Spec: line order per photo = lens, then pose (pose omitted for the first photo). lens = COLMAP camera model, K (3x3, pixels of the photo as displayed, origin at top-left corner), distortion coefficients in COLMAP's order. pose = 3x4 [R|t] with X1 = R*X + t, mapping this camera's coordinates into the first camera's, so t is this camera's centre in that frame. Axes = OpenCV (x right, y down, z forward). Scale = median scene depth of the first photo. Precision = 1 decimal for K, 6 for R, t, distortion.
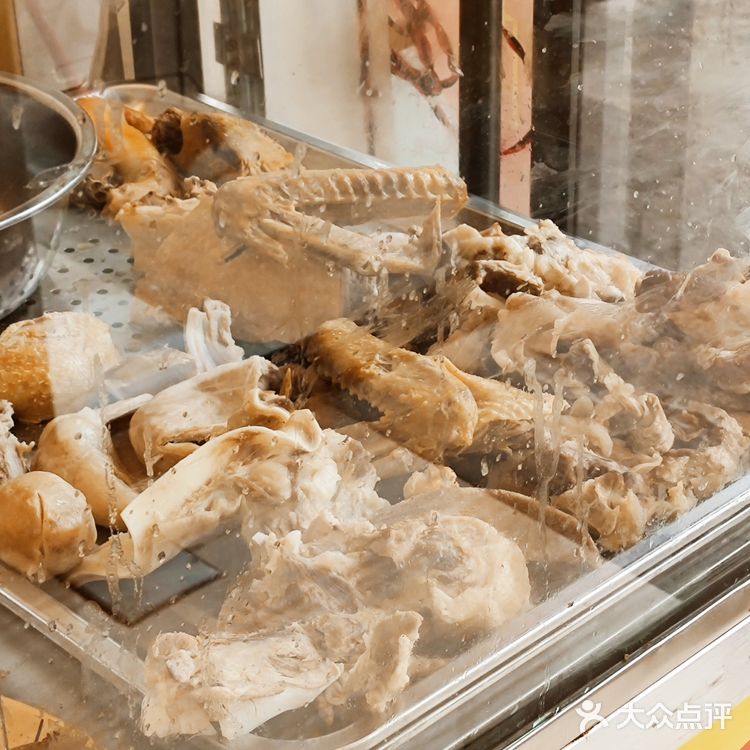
lens RADIAL K [[1858.2, 0, 373.0], [0, 1858.2, 374.4], [0, 0, 1]] dist [0.288626, 0.000000]
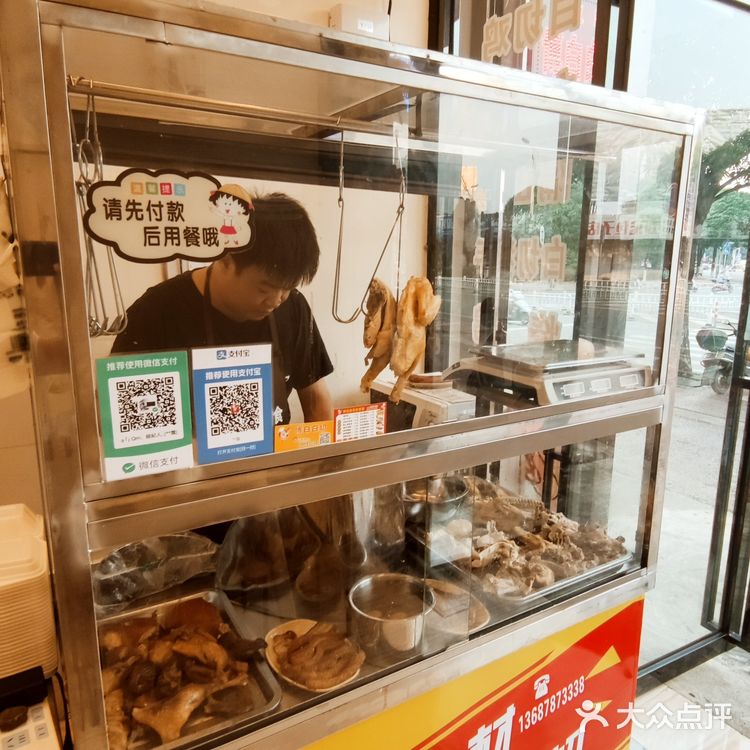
lens RADIAL K [[600.1, 0, 379.9], [0, 600.1, 374.4], [0, 0, 1]] dist [-0.010245, 0.000392]
pose [[0.974915, 0.075462, -0.209393, -0.074336], [-0.136578, 0.945656, -0.295095, 0.112741], [0.175745, 0.316291, 0.932241, -0.733493]]
